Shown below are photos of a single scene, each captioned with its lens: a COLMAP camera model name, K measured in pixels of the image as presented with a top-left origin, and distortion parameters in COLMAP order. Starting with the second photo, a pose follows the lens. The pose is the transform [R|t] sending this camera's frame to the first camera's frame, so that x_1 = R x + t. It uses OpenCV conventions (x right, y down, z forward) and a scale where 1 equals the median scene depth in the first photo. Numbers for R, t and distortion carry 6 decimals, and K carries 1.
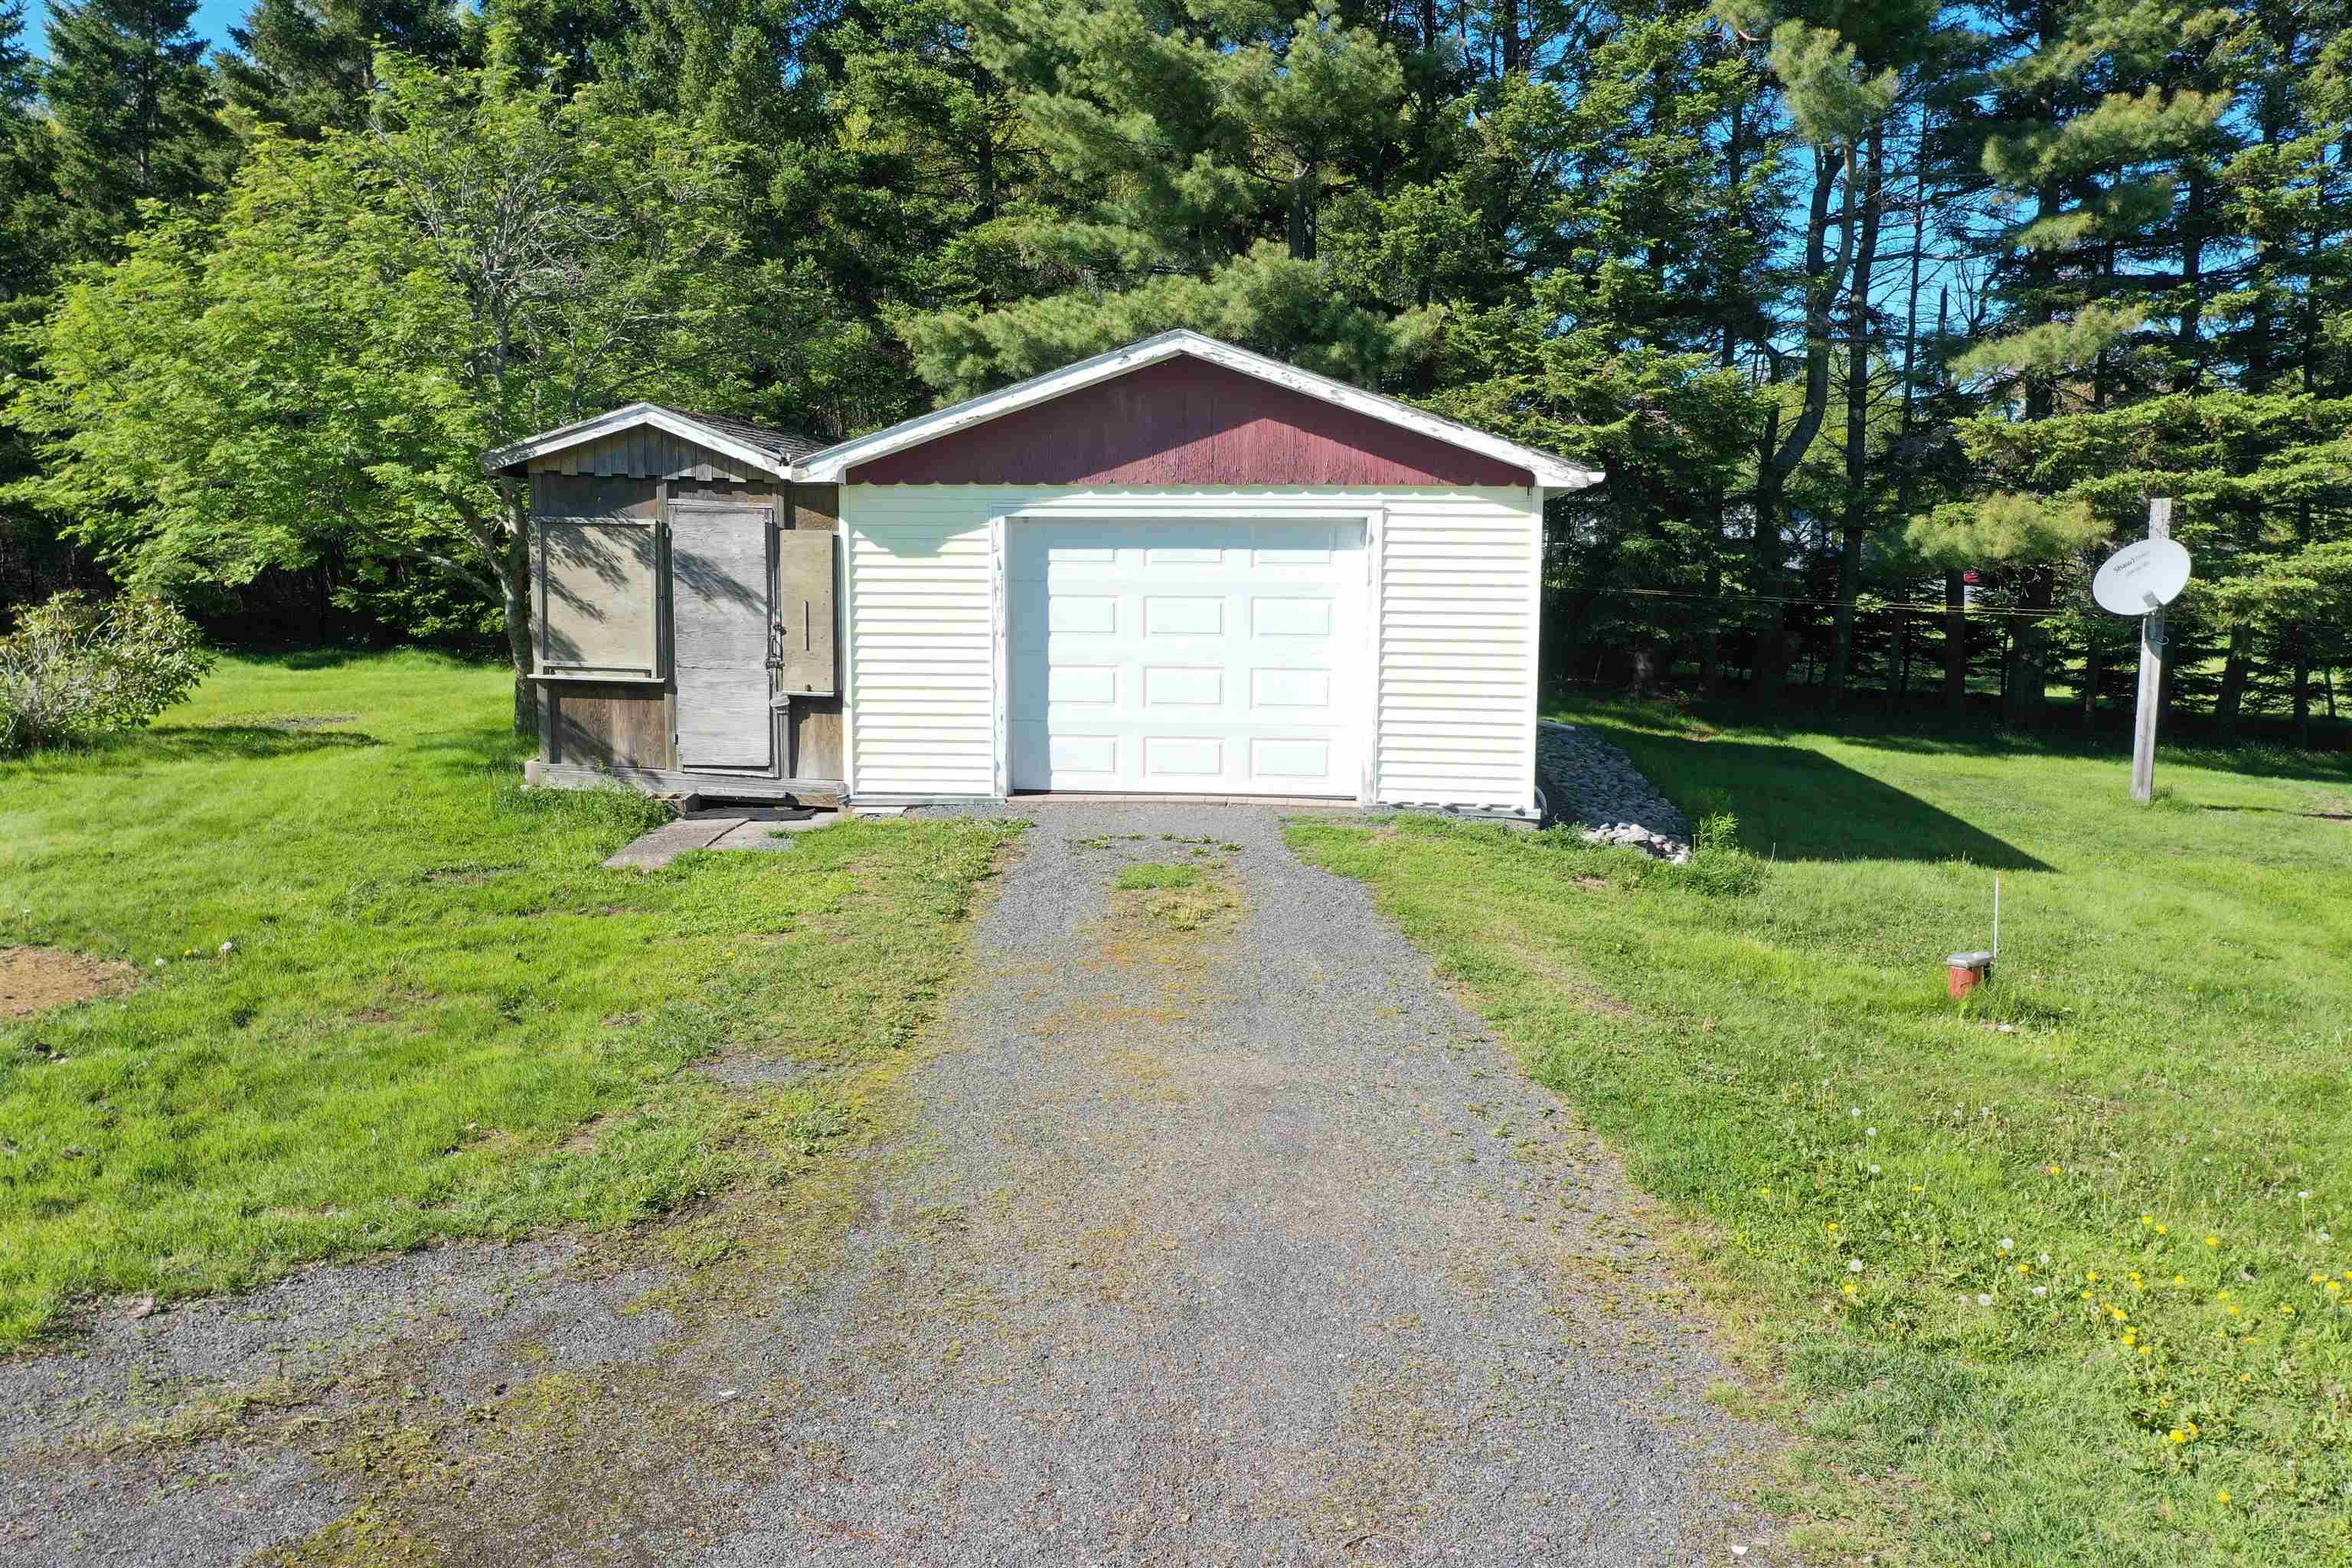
lens RADIAL K [[1872.6, 0, 1180.1], [0, 1872.6, 792.3], [0, 0, 1]] dist [-0.006991, -0.001978]
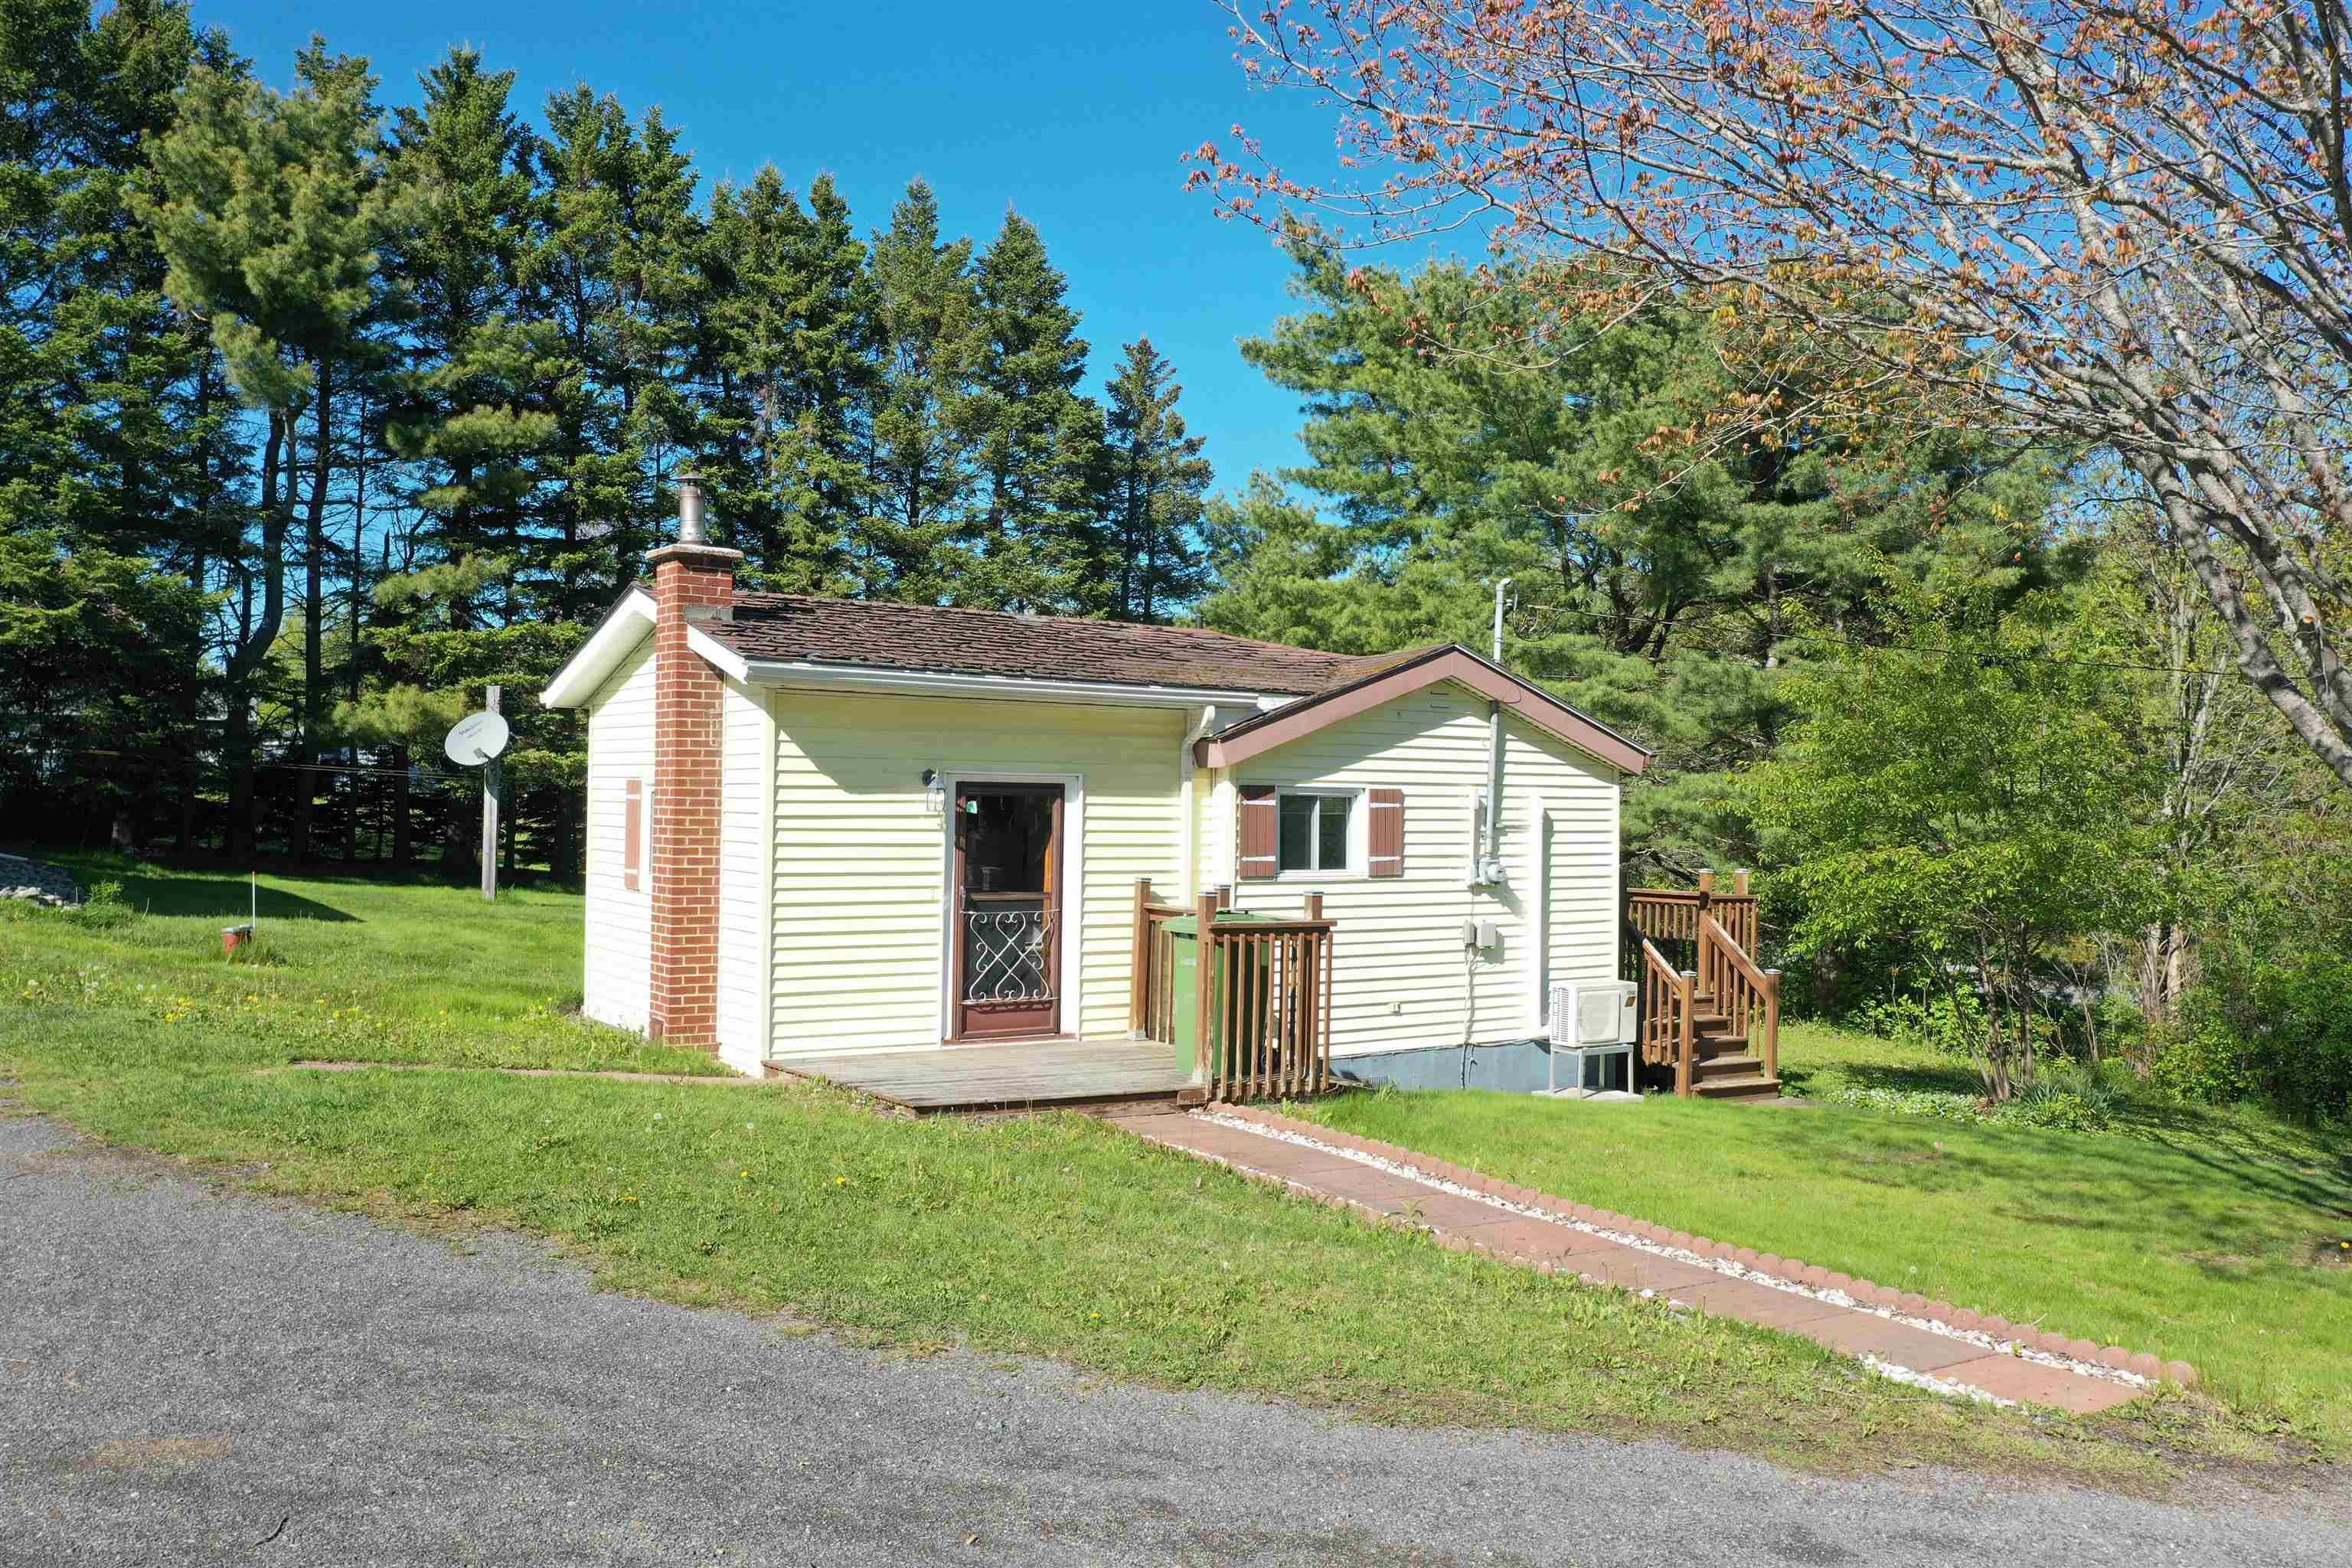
lens RADIAL K [[1872.6, 0, 1194.3], [0, 1872.6, 783.8], [0, 0, 1]] dist [-0.006991, -0.001978]
pose [[0.758726, 0.020474, 0.651088, 0.002342], [0.068137, 0.991529, -0.110580, 0.097491], [-0.647836, 0.128263, 0.750904, -0.360607]]
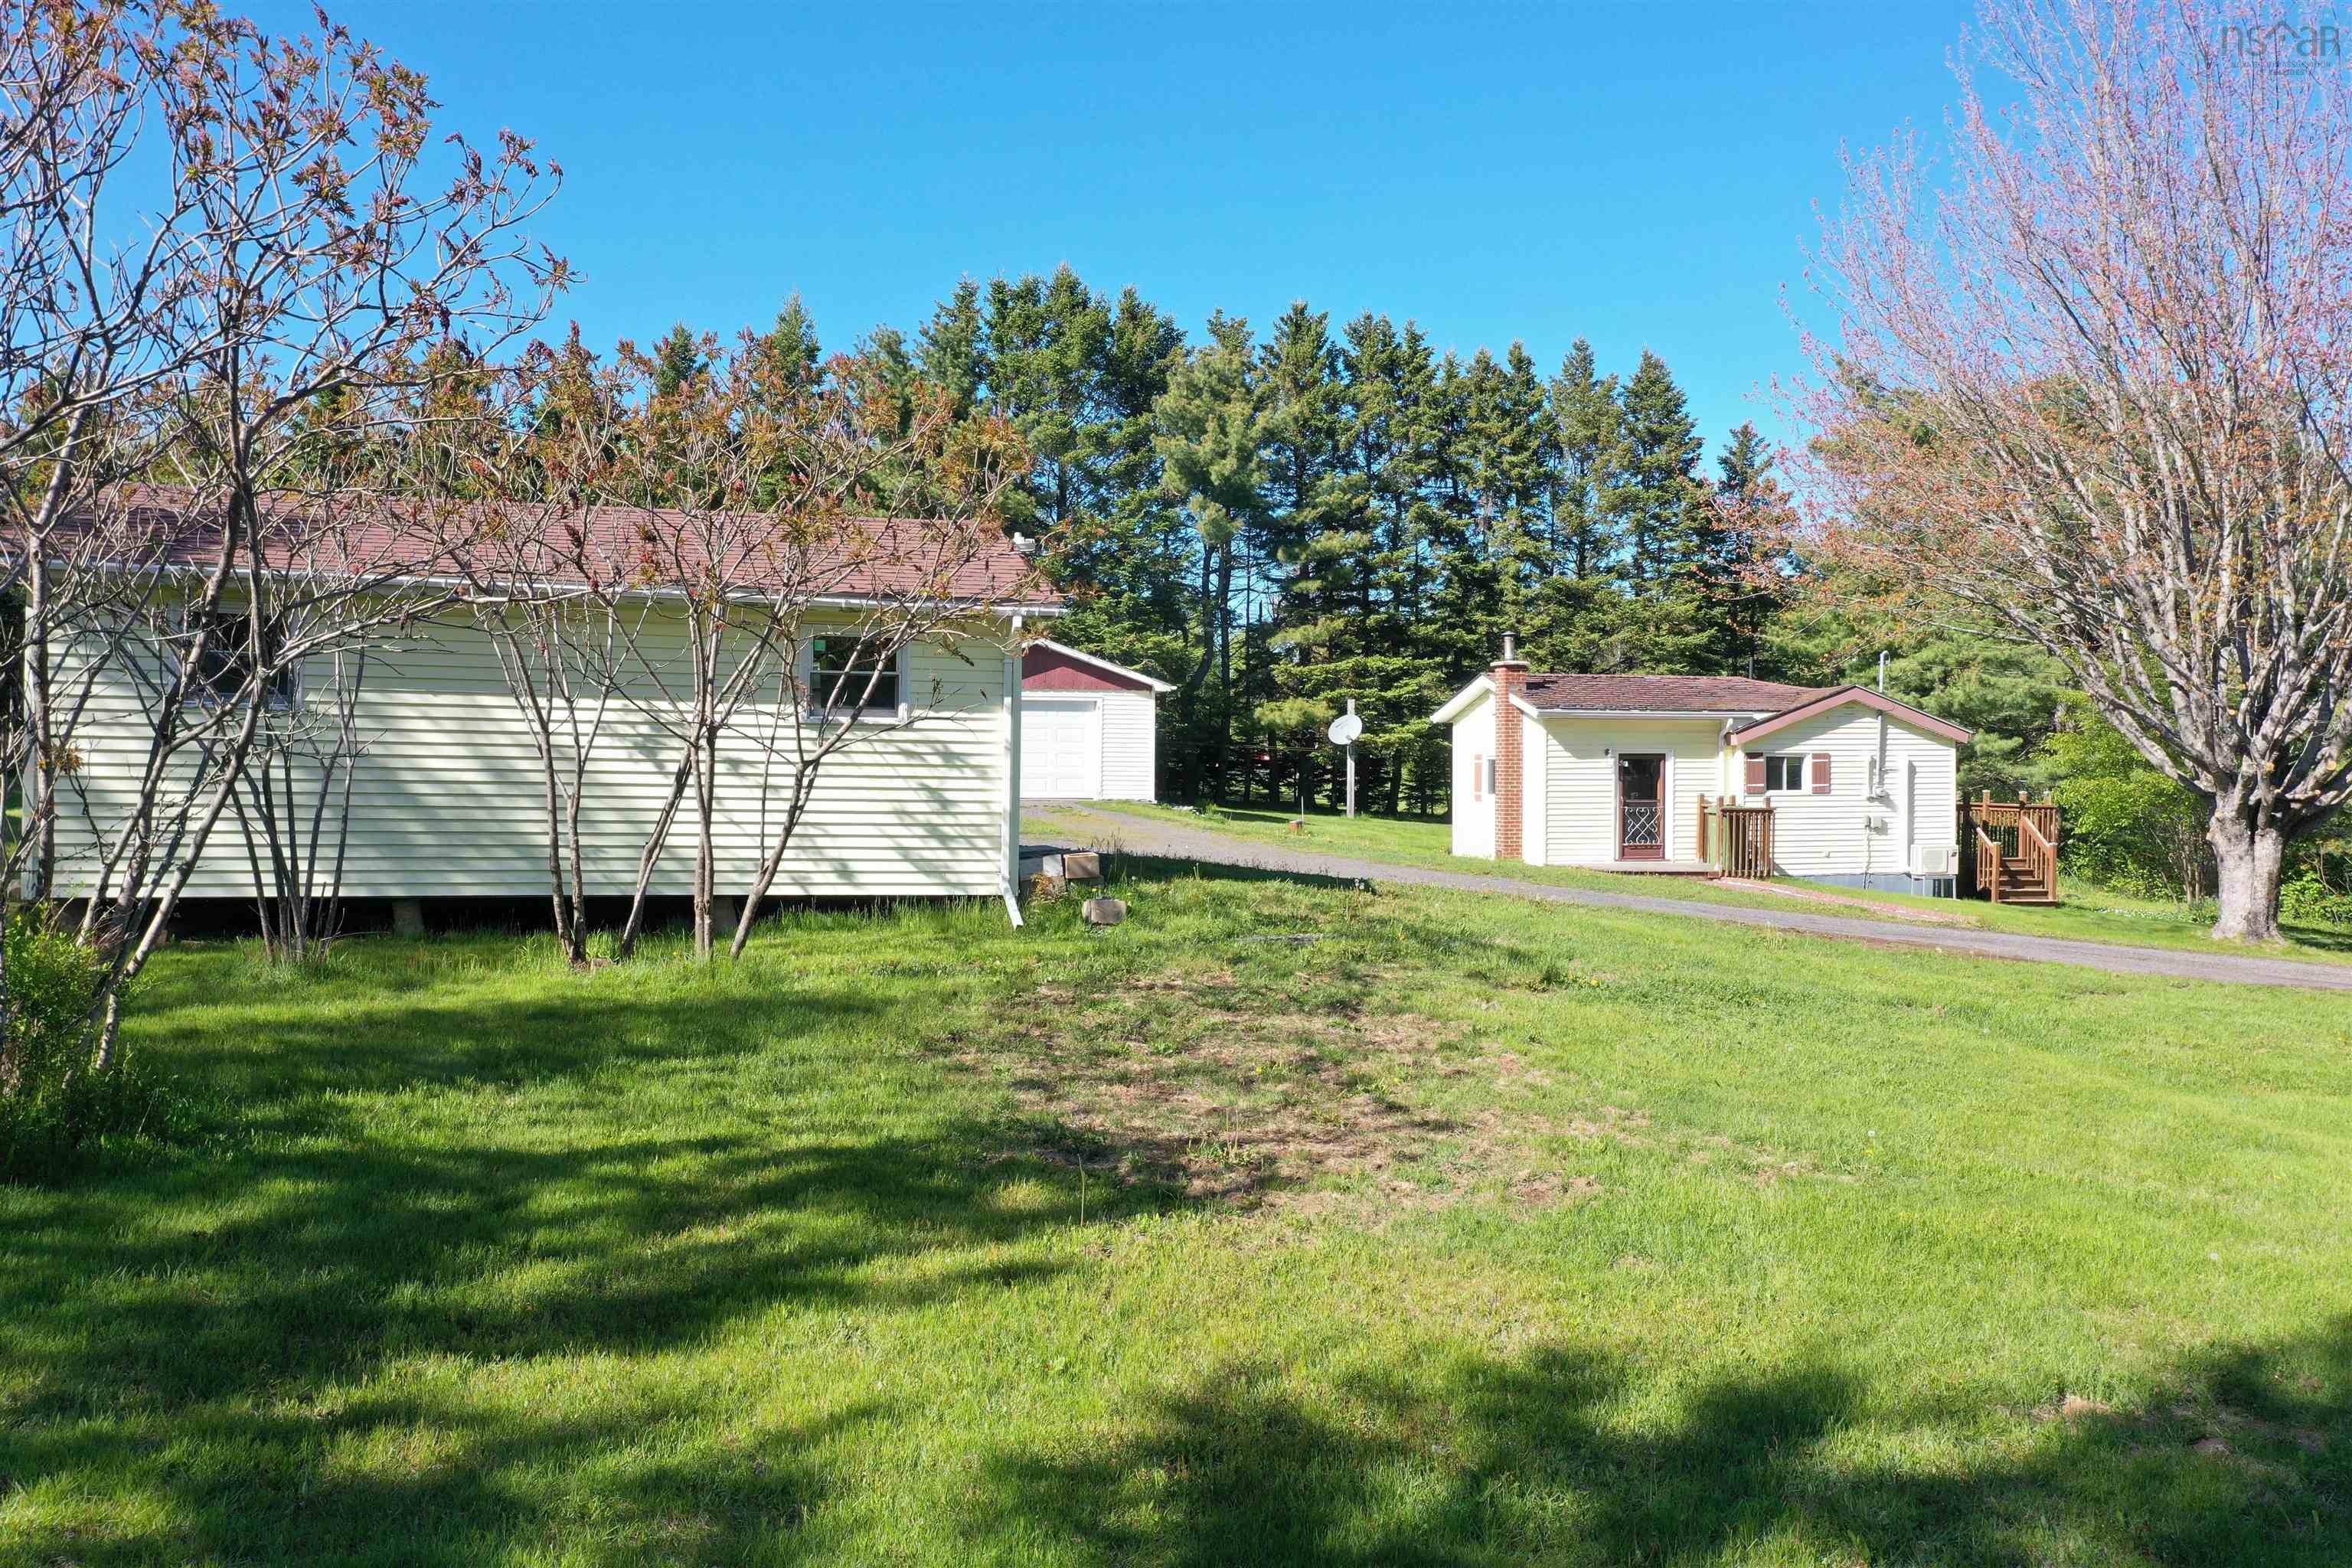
lens RADIAL K [[1872.6, 0, 1173.3], [0, 1872.6, 764.9], [0, 0, 1]] dist [-0.006991, -0.001978]
pose [[0.937601, 0.000497, 0.347712, -0.520639], [0.043019, 0.992150, -0.117420, 0.194762], [-0.345041, 0.125051, 0.930220, -1.130319]]
